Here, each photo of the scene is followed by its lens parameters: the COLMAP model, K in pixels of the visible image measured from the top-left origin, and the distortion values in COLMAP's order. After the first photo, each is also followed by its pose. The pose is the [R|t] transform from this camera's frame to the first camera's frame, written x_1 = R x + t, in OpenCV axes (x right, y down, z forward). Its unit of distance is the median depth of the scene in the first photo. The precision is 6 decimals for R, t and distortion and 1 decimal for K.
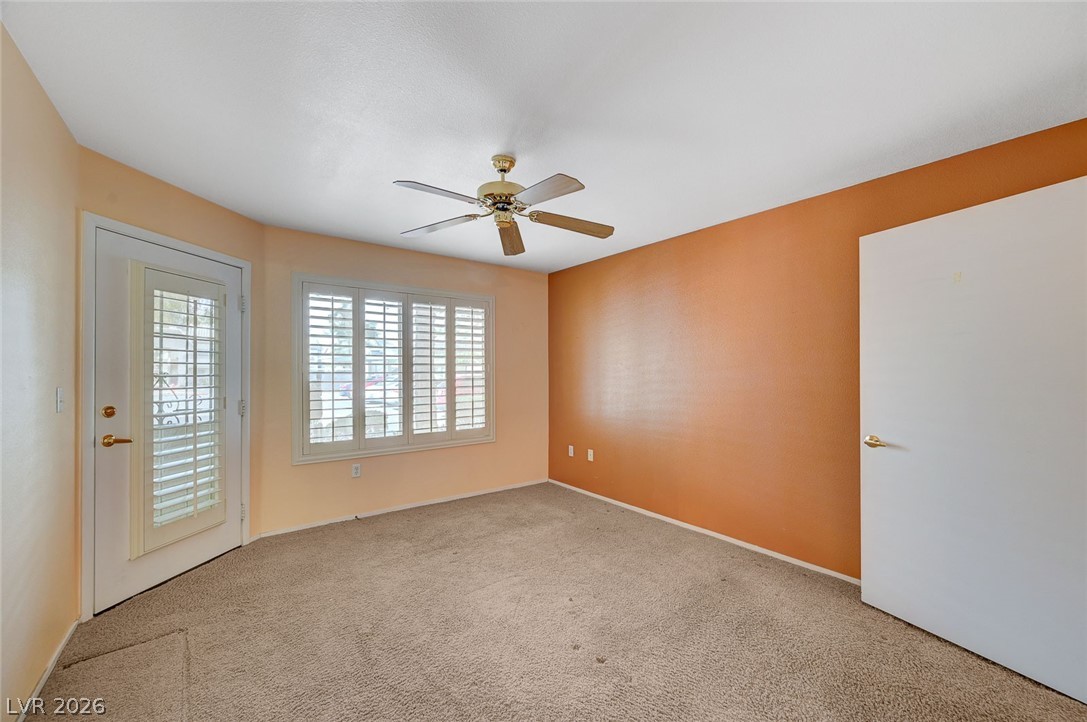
lens RADIAL K [[429.3, 0, 548.8], [0, 429.3, 371.6], [0, 0, 1]] dist [-0.001802, 0.000475]
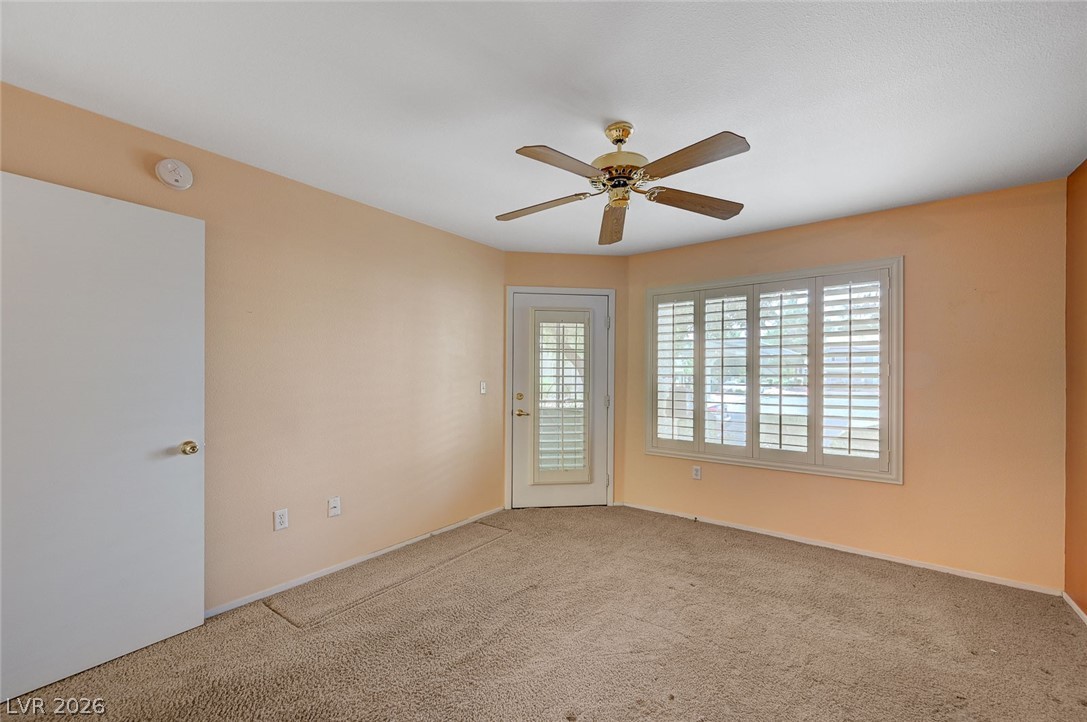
lens RADIAL K [[429.3, 0, 525.8], [0, 429.3, 374.9], [0, 0, 1]] dist [-0.001802, 0.000475]
pose [[0.253769, 0.008834, -0.967224, 0.444439], [-0.001343, 0.999961, 0.008781, -0.006884], [0.967264, -0.000929, 0.253771, 0.377636]]
